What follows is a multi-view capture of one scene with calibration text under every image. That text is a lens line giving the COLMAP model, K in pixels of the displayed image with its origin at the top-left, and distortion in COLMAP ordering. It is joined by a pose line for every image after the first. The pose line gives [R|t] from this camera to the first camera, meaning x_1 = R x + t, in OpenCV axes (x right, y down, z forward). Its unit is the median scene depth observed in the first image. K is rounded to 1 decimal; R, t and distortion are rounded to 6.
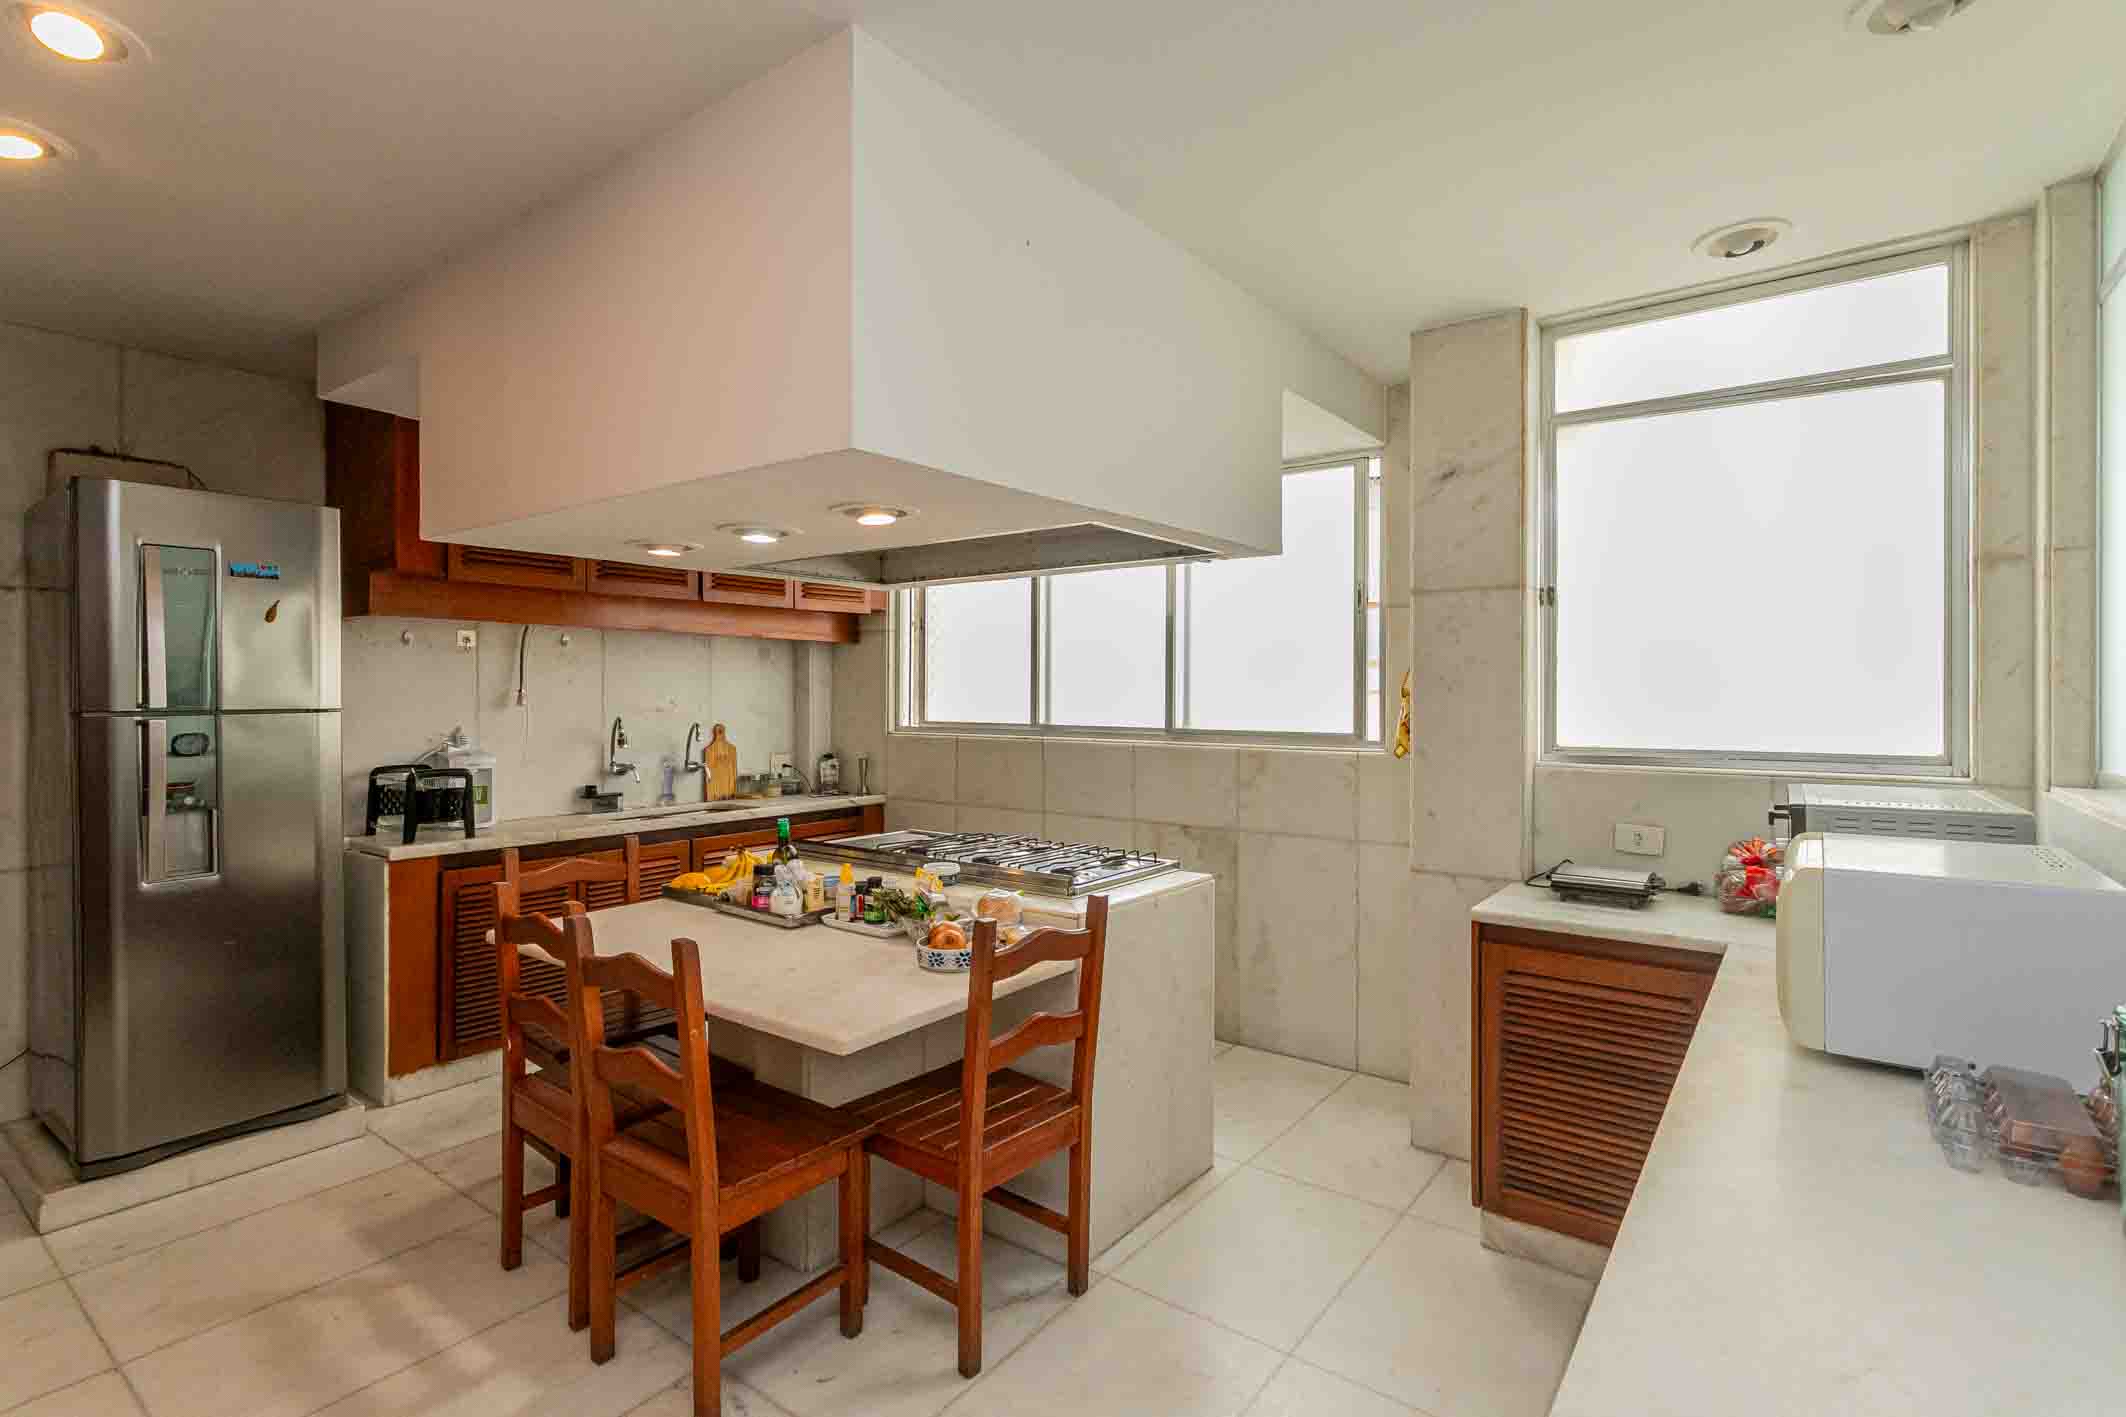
lens RADIAL K [[1026.9, 0, 1058.9], [0, 1026.9, 691.5], [0, 0, 1]] dist [0.000840, 0.003273]
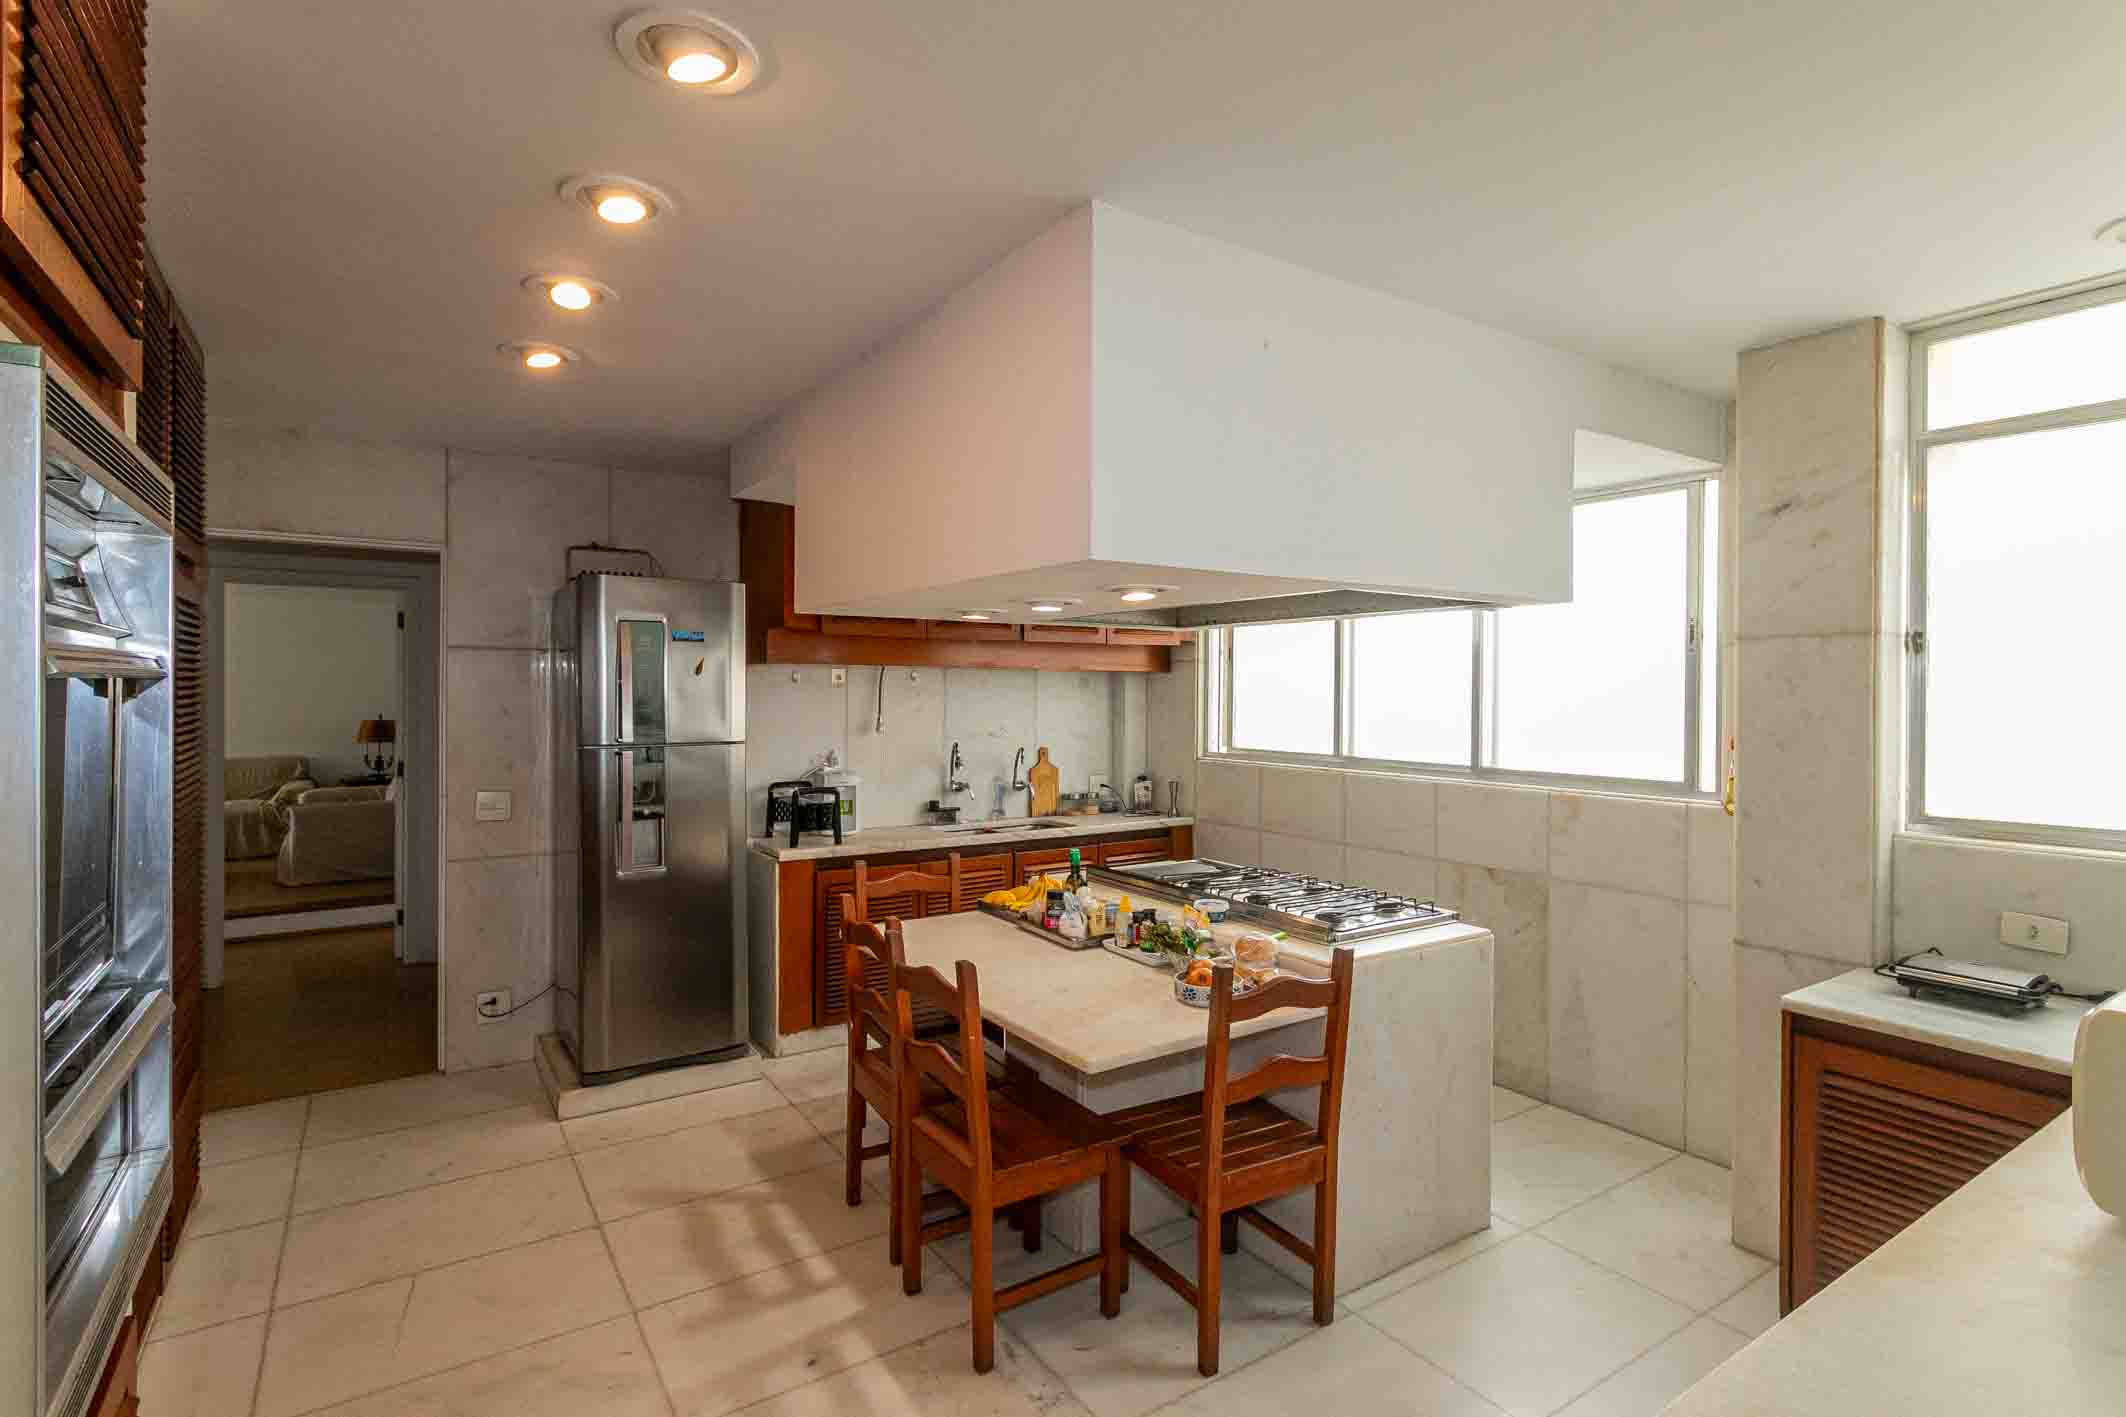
lens RADIAL K [[1026.9, 0, 1052.5], [0, 1026.9, 697.9], [0, 0, 1]] dist [0.000840, 0.003273]
pose [[0.942038, 0.008182, -0.335407, 0.083026], [-0.006654, 0.999962, 0.005707, -0.046527], [0.335441, -0.003144, 0.942056, -0.065428]]
